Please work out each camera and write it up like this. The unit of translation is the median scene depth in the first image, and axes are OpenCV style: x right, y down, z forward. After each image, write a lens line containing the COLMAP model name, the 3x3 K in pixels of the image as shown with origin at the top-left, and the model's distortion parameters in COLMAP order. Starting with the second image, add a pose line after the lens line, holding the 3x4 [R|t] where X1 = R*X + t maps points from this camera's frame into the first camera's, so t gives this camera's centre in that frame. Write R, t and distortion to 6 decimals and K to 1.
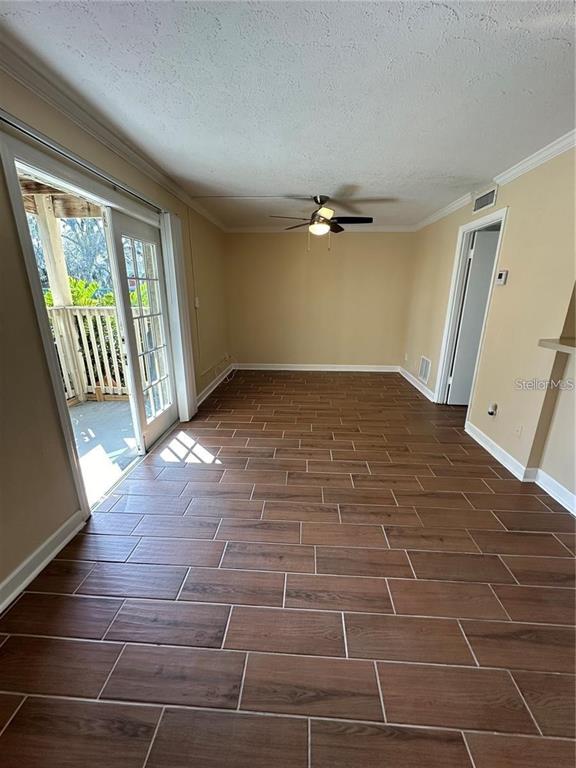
lens RADIAL K [[306.5, 0, 286.5], [0, 306.5, 383.4], [0, 0, 1]] dist [-0.004028, 0.000621]
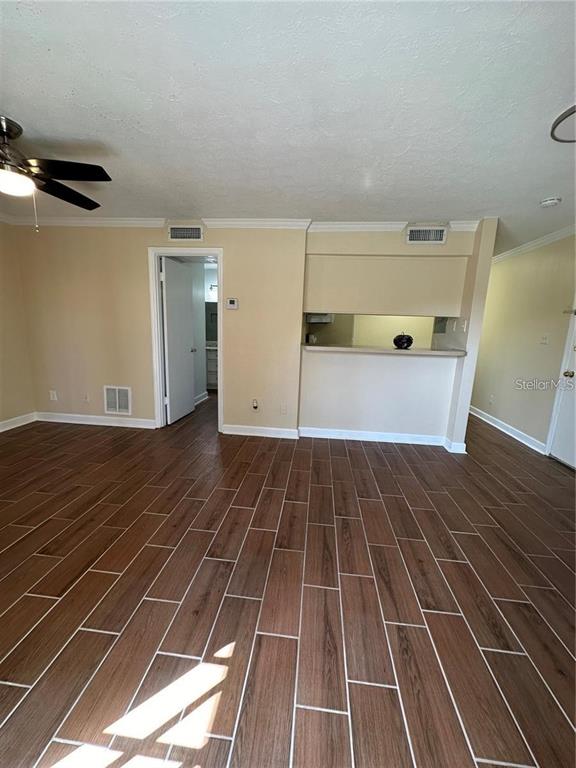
lens RADIAL K [[306.5, 0, 289.0], [0, 306.5, 382.4], [0, 0, 1]] dist [-0.004028, 0.000621]
pose [[0.035166, -0.178607, 0.983292, -0.552150], [0.255949, 0.952695, 0.163896, -0.170004], [-0.966051, 0.245909, 0.079216, 0.702012]]
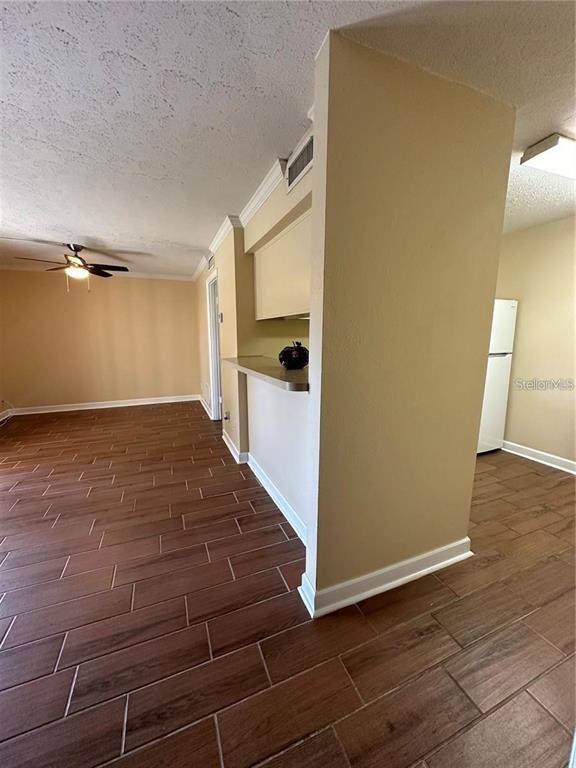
lens RADIAL K [[306.5, 0, 288.9], [0, 306.5, 383.4], [0, 0, 1]] dist [-0.004028, 0.000621]
pose [[0.897861, -0.074883, 0.433865, 0.338873], [0.131094, 0.986204, -0.101078, 0.112475], [-0.420310, 0.147632, 0.895290, -0.281020]]
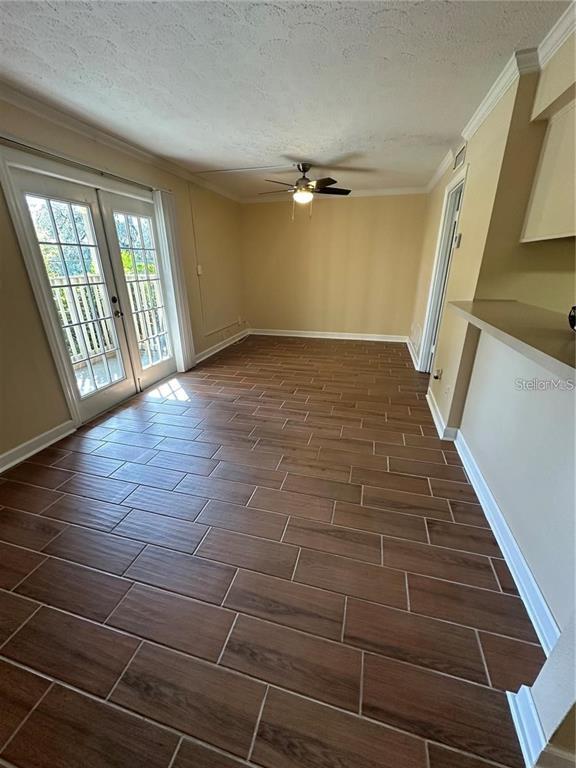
lens RADIAL K [[306.5, 0, 287.5], [0, 306.5, 383.0], [0, 0, 1]] dist [-0.004028, 0.000621]
pose [[0.978646, 0.066478, -0.194507, 0.362691], [-0.050203, 0.994904, 0.087442, 0.049714], [0.199329, -0.075810, 0.976996, -0.103177]]
